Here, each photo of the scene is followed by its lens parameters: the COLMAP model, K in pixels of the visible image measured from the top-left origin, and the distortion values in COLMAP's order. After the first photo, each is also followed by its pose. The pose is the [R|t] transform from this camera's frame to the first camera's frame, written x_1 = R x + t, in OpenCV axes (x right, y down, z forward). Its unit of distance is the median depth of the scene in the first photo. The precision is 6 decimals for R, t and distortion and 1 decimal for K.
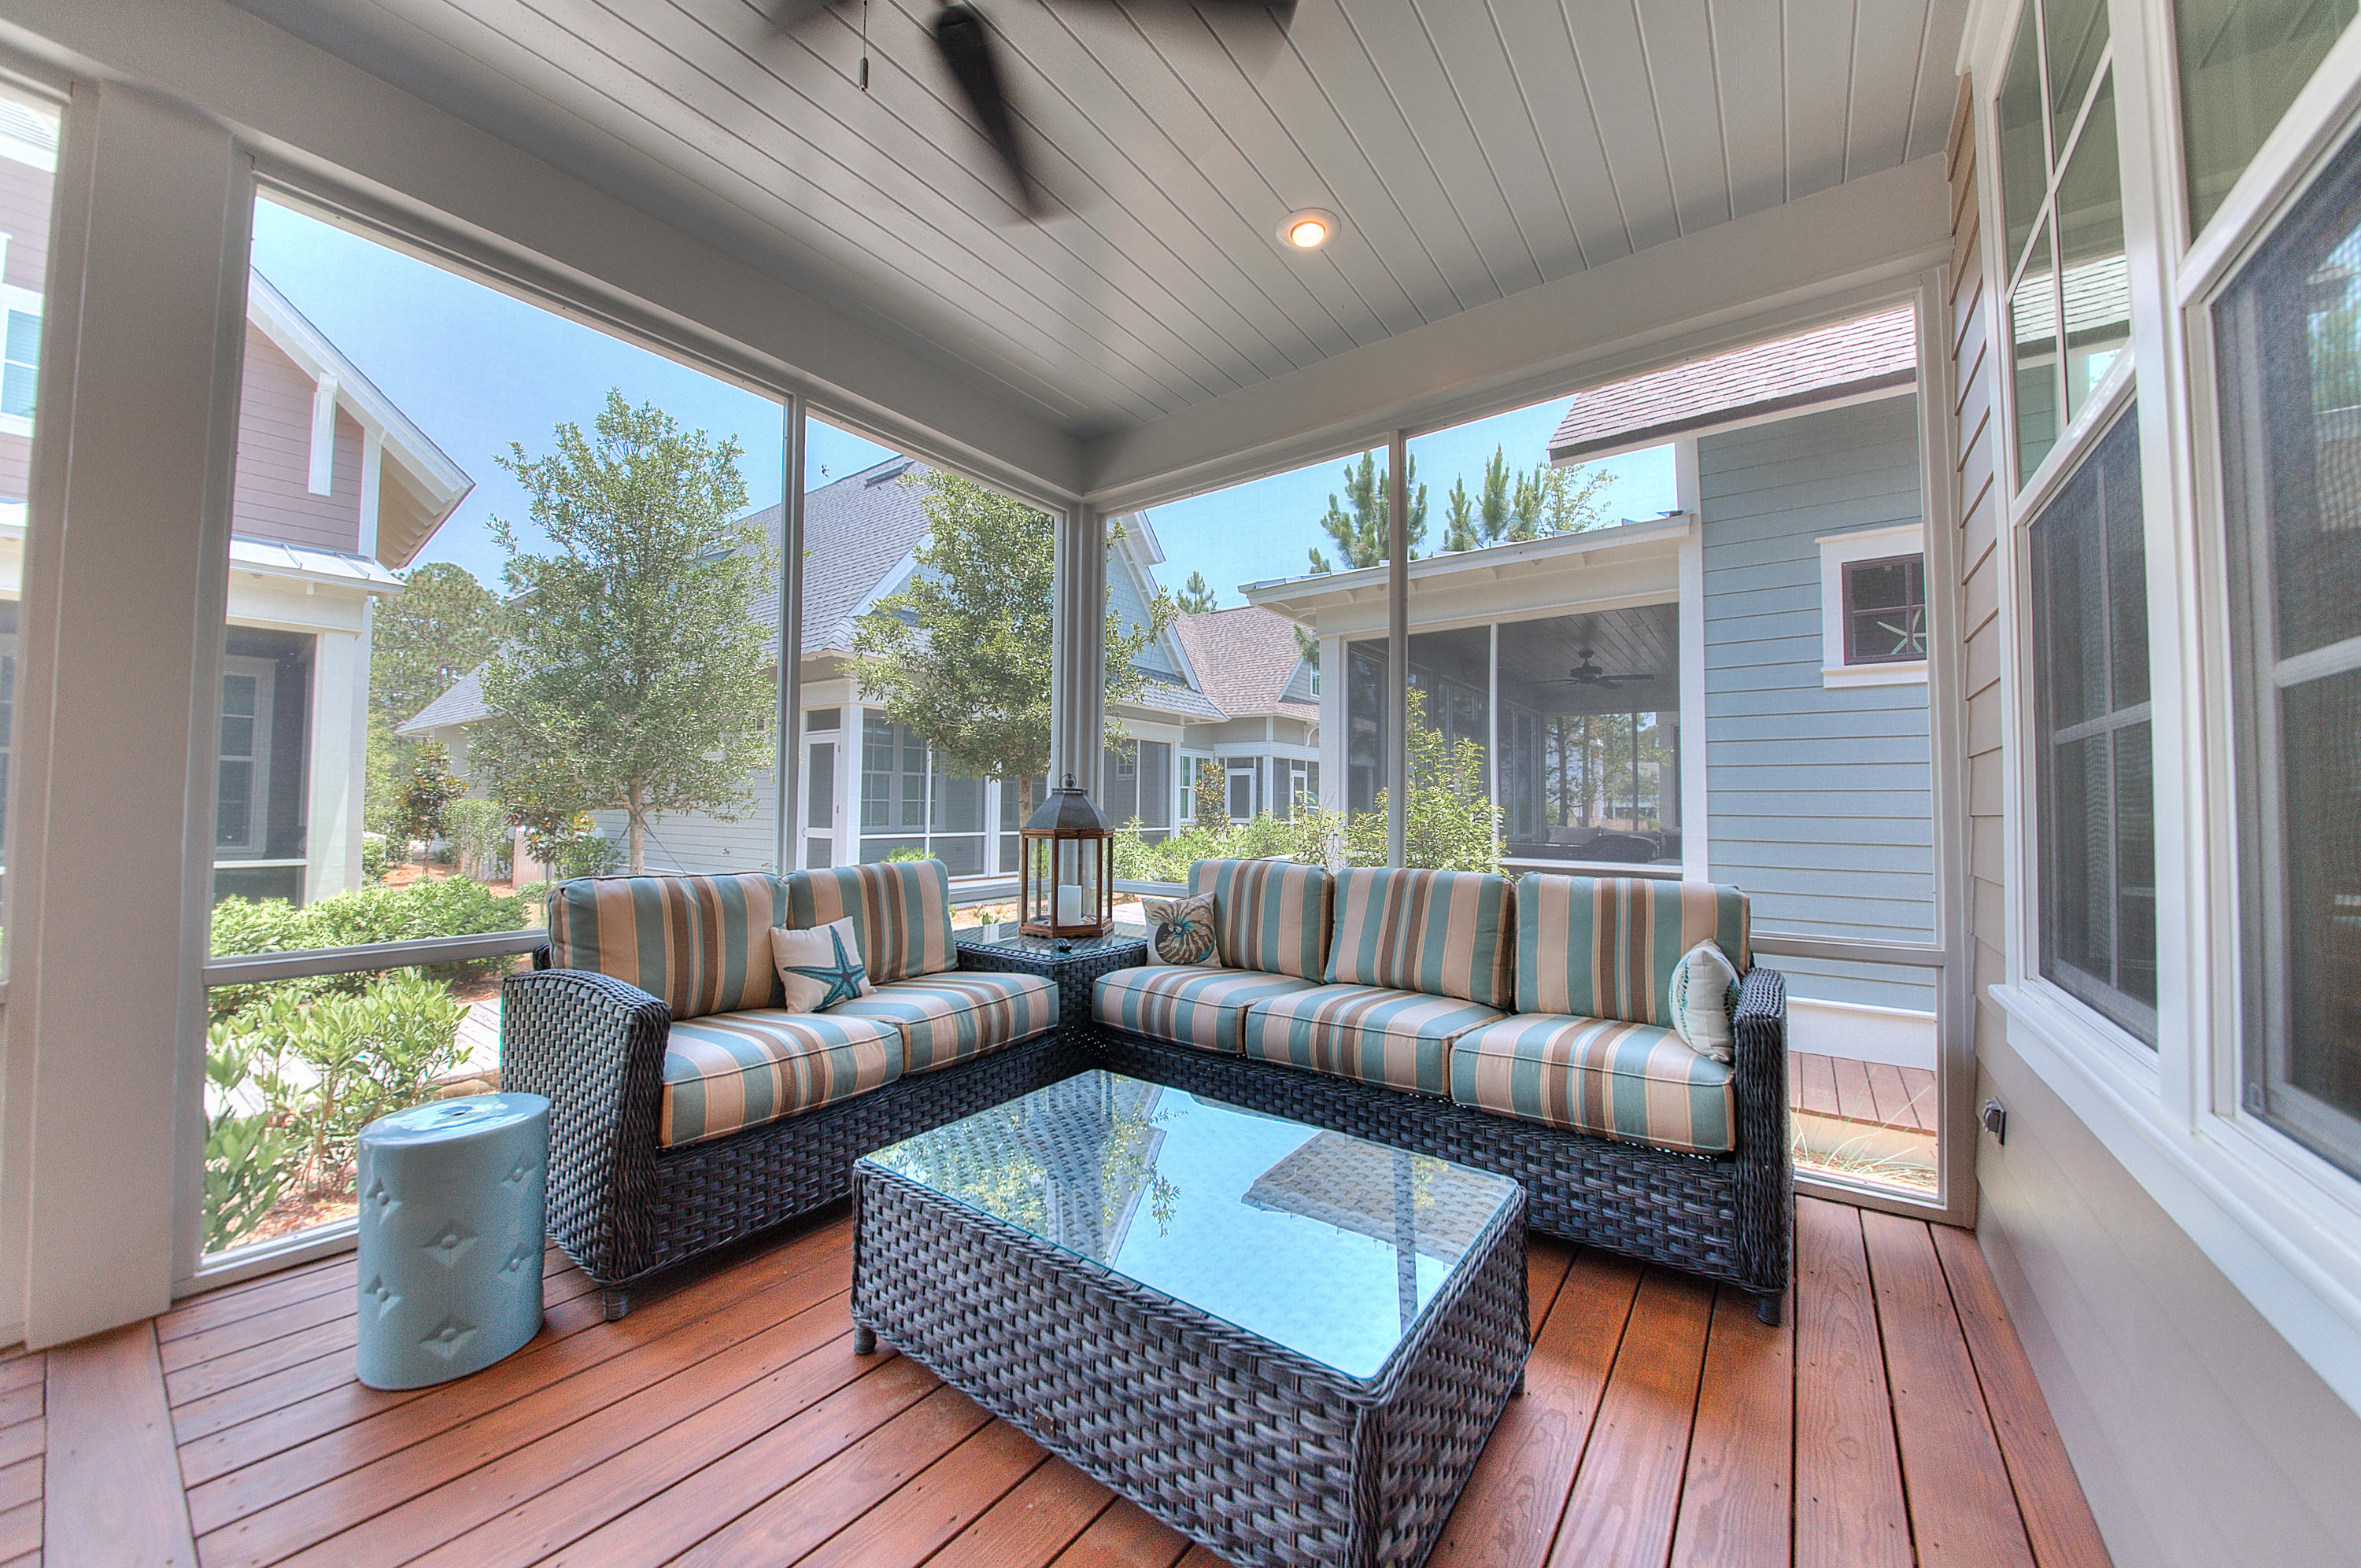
lens RADIAL K [[822.7, 0, 1180.5], [0, 822.7, 784.0], [0, 0, 1]] dist [0.017801, -0.000162]
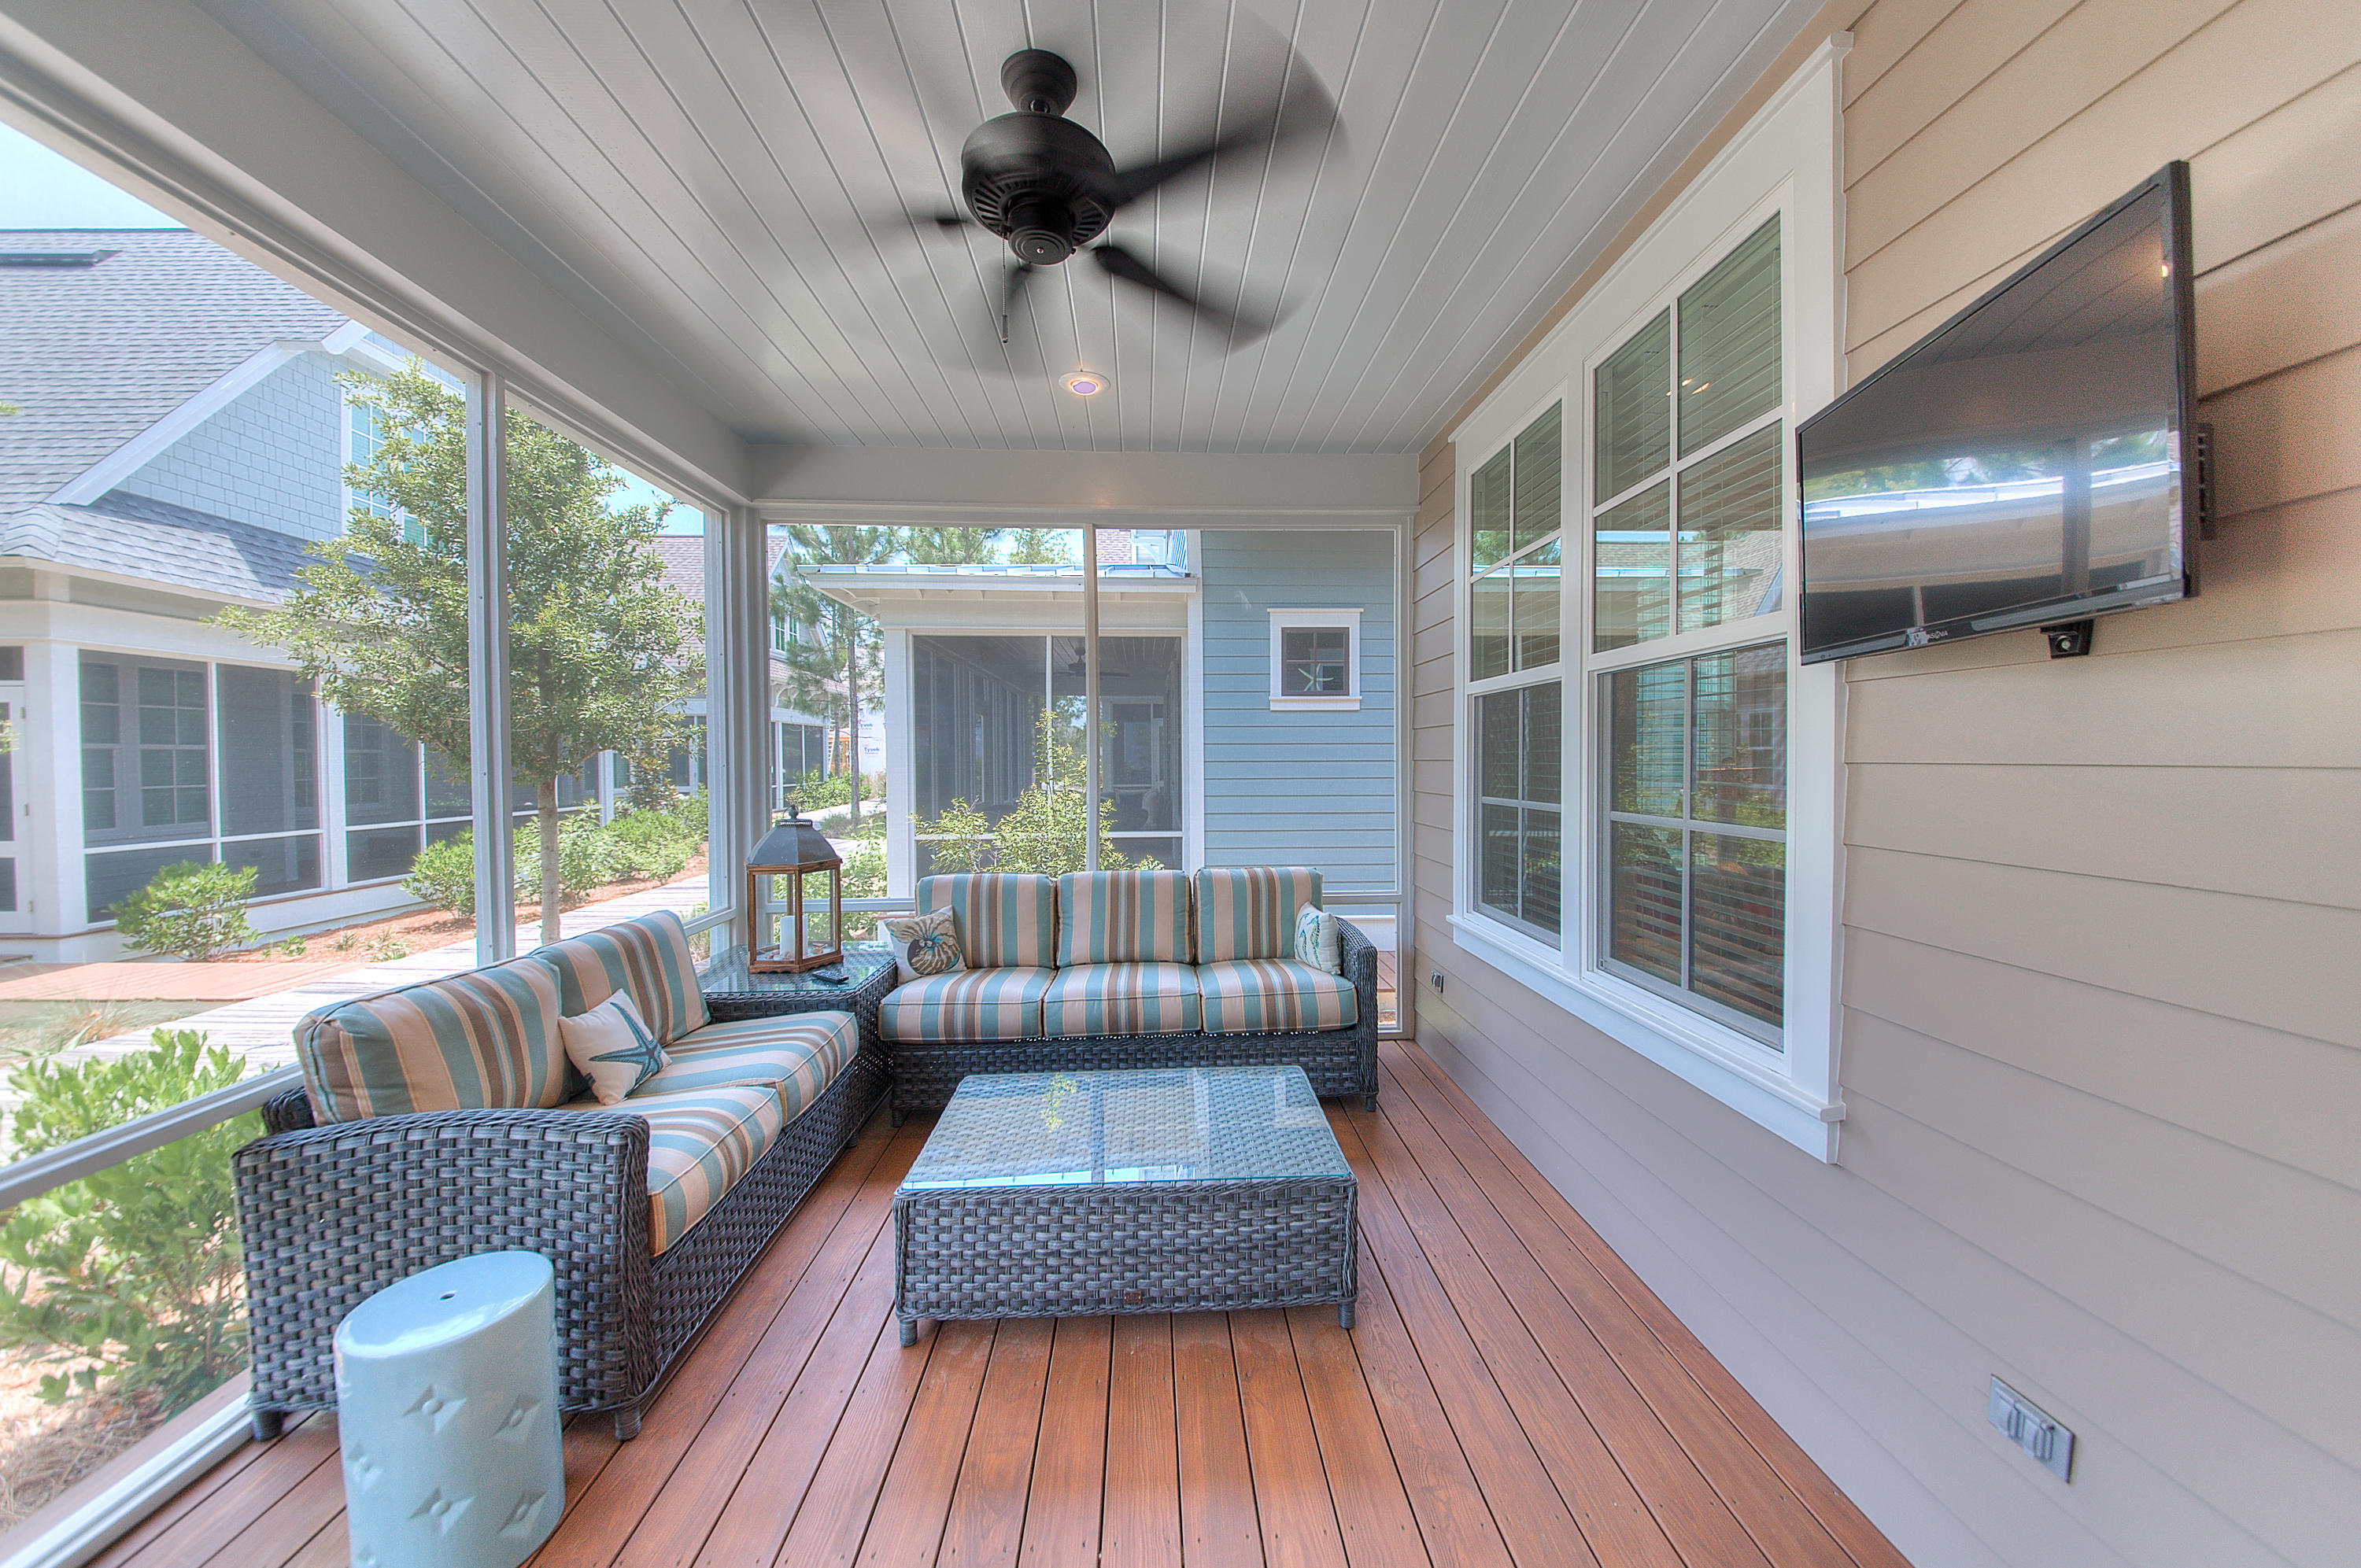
lens RADIAL K [[822.7, 0, 1180.5], [0, 822.7, 784.0], [0, 0, 1]] dist [0.017801, -0.000162]
pose [[0.781528, -0.033593, 0.622965, -0.527181], [0.001754, 0.998664, 0.051653, -0.119504], [-0.623868, -0.039276, 0.780542, -0.092209]]
